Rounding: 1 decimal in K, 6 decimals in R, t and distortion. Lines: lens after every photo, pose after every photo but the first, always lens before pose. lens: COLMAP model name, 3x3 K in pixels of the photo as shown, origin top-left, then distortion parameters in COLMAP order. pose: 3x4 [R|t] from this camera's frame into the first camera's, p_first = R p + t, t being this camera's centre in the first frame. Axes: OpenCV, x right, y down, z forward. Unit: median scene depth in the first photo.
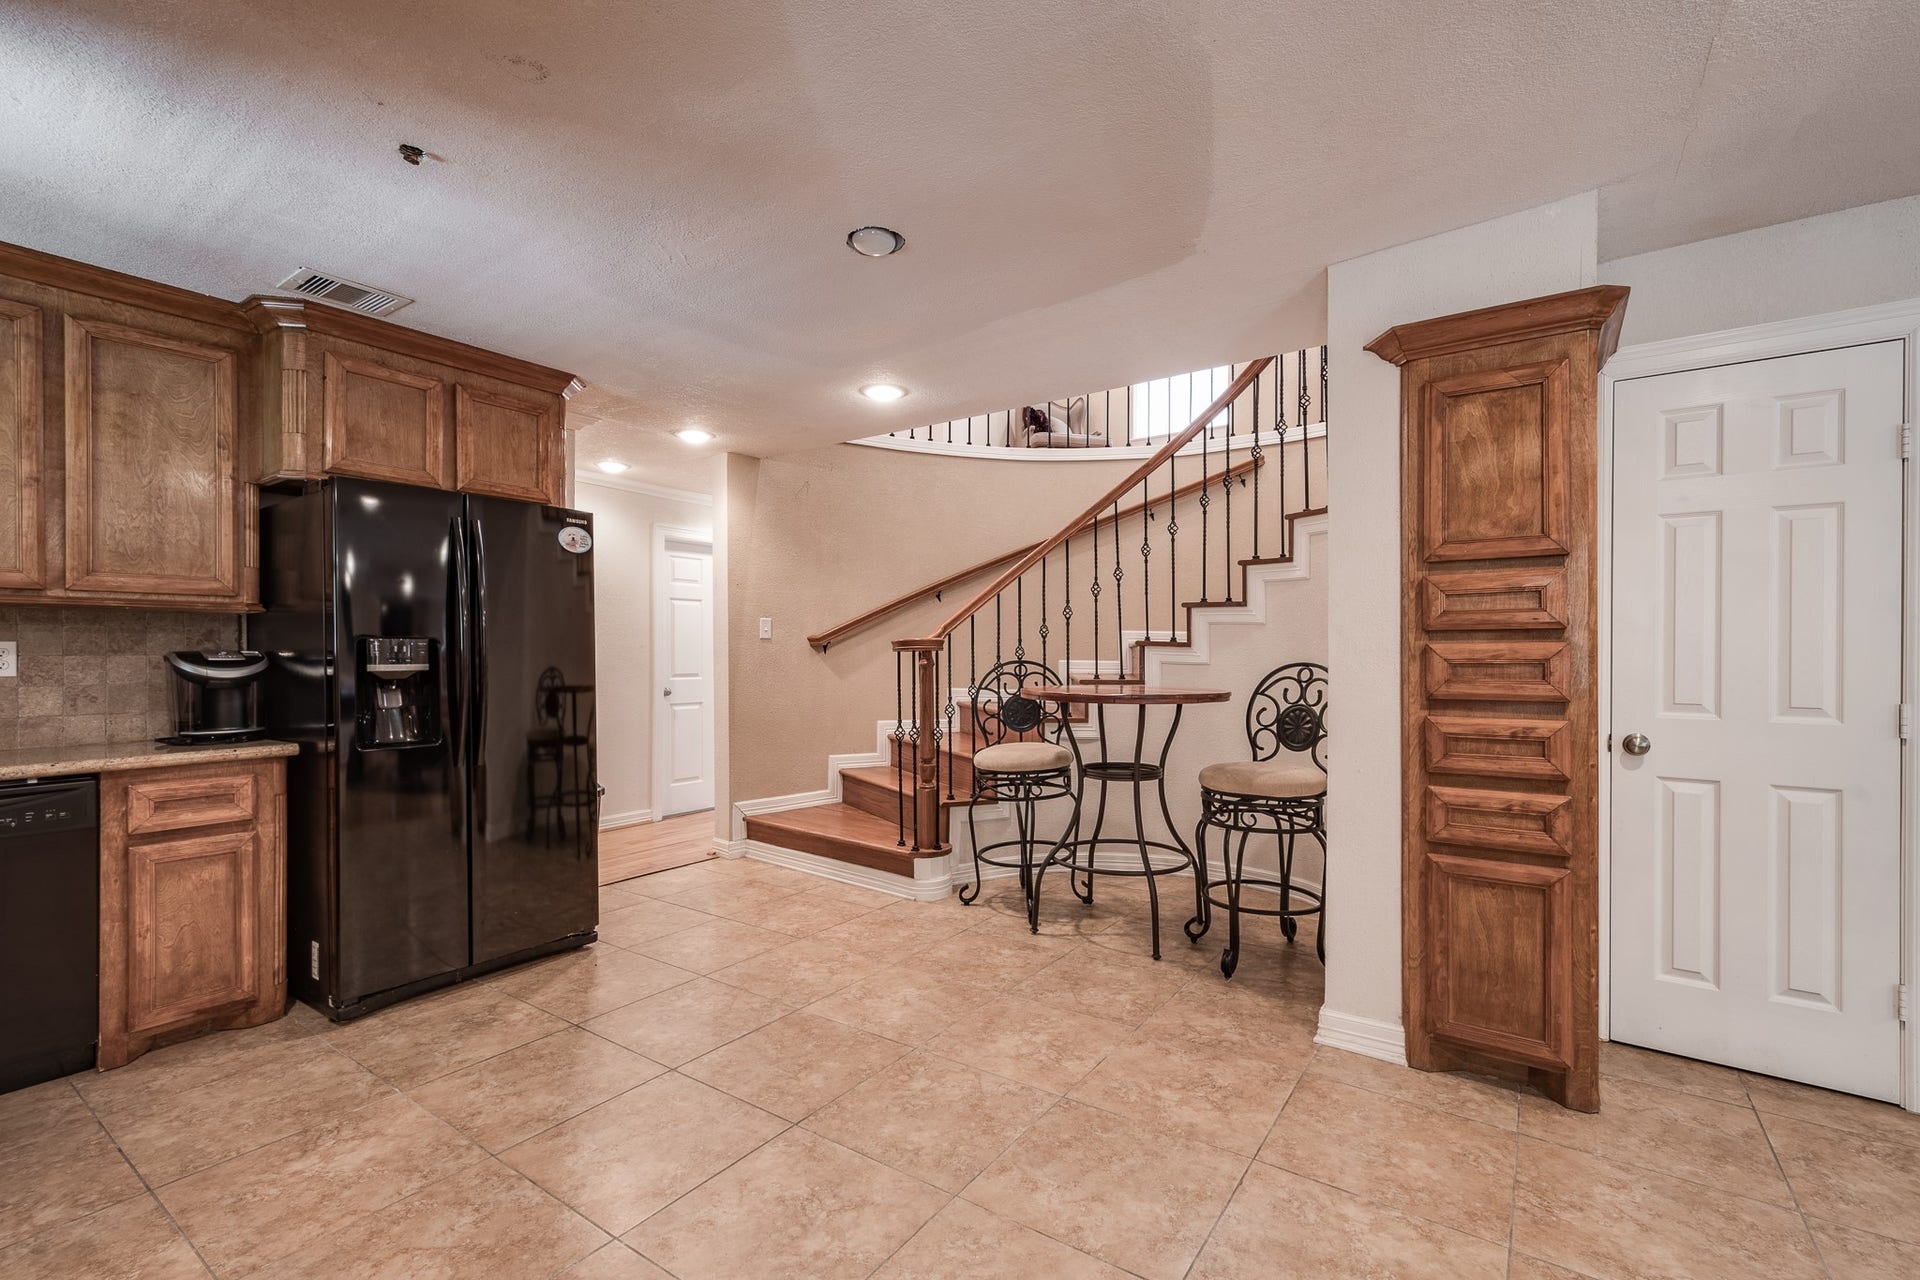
lens RADIAL K [[834.4, 0, 956.2], [0, 834.4, 648.5], [0, 0, 1]] dist [0.007131, 0.000057]
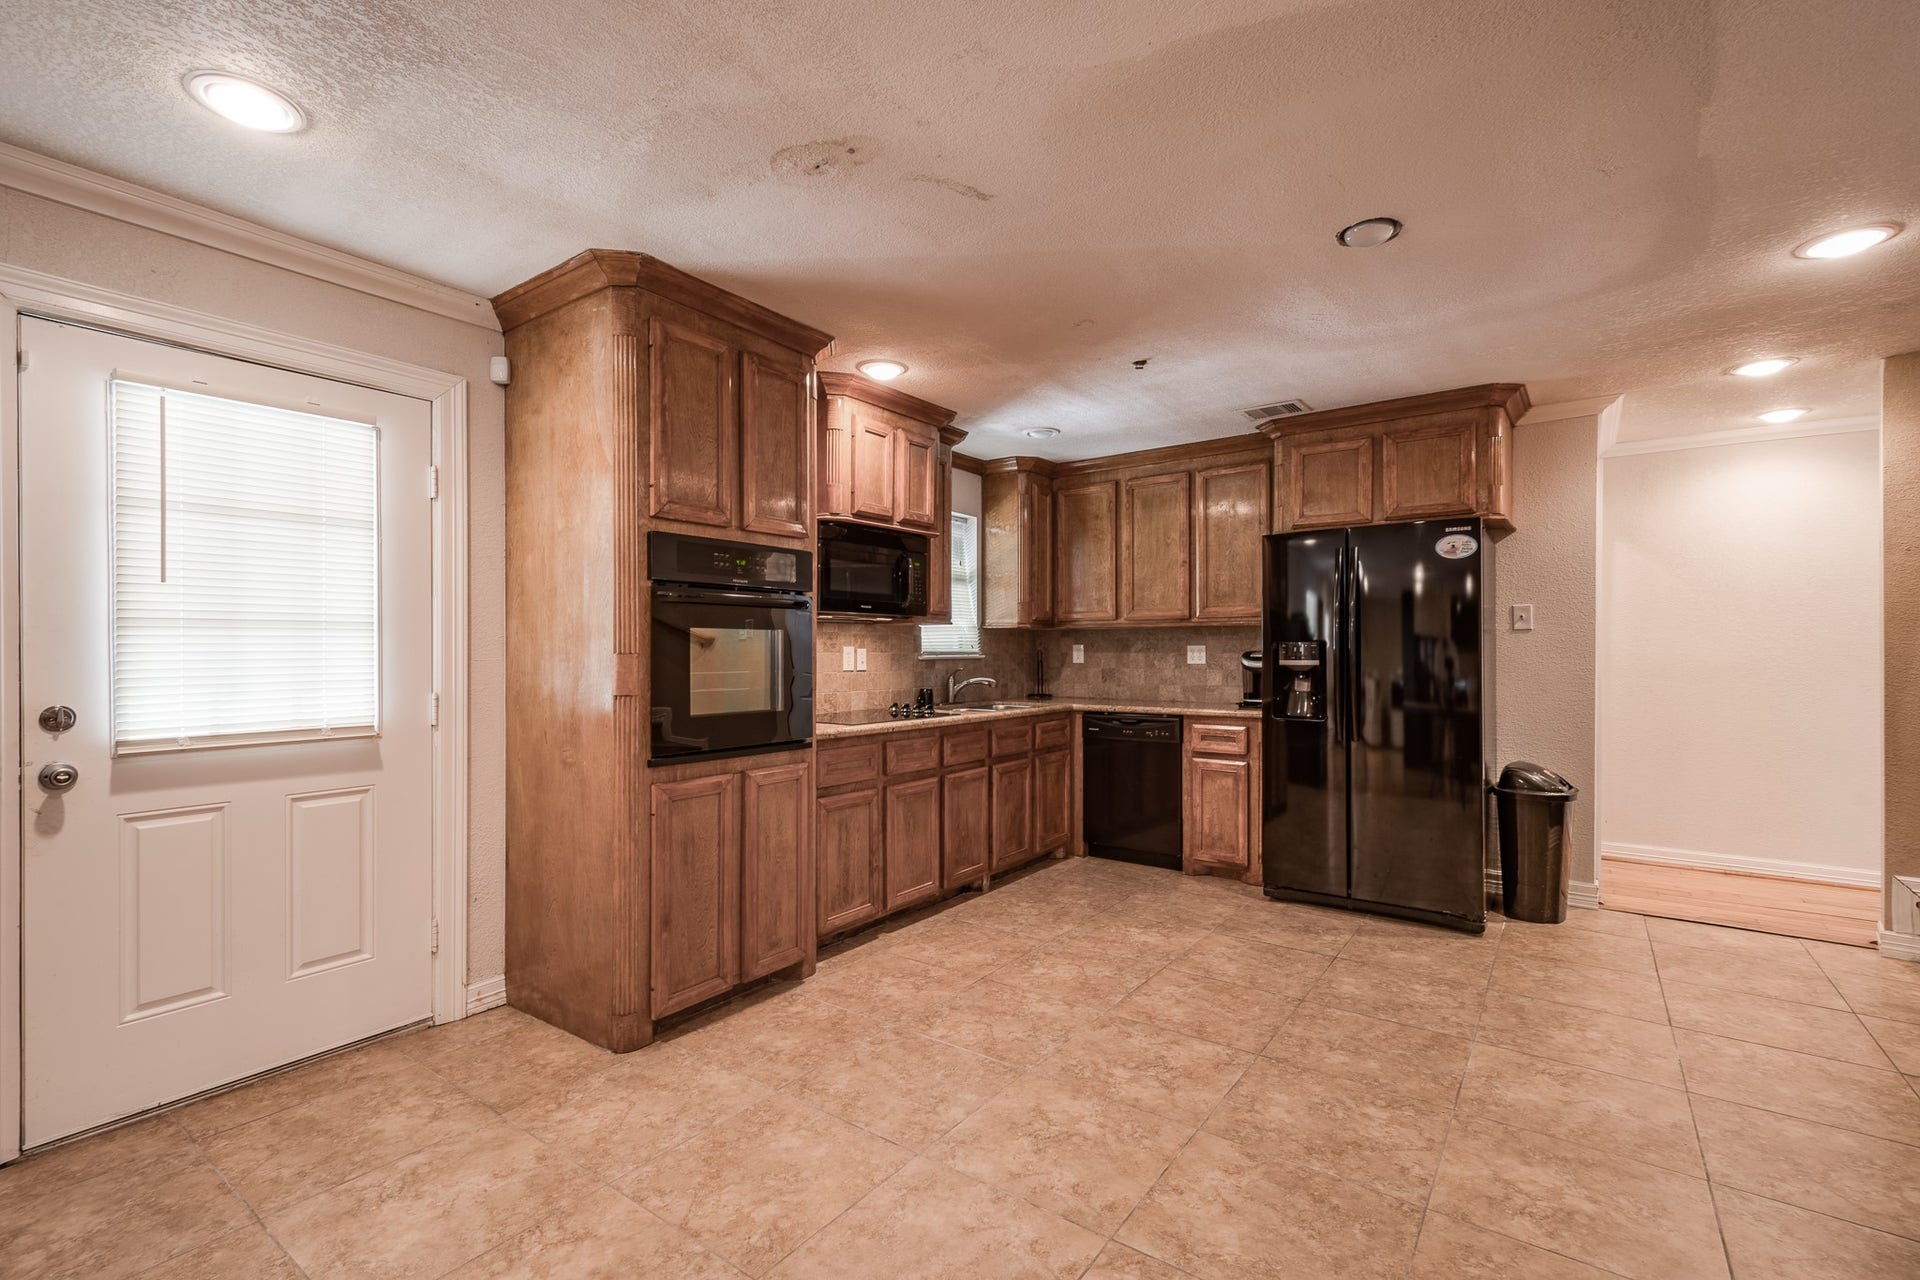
lens RADIAL K [[834.4, 0, 956.2], [0, 834.4, 648.5], [0, 0, 1]] dist [0.007131, 0.000057]
pose [[-0.009996, 0.000024, -0.999950, 0.810086], [0.005761, 0.999983, -0.000034, -0.005117], [0.999933, -0.005761, -0.009996, 0.480482]]
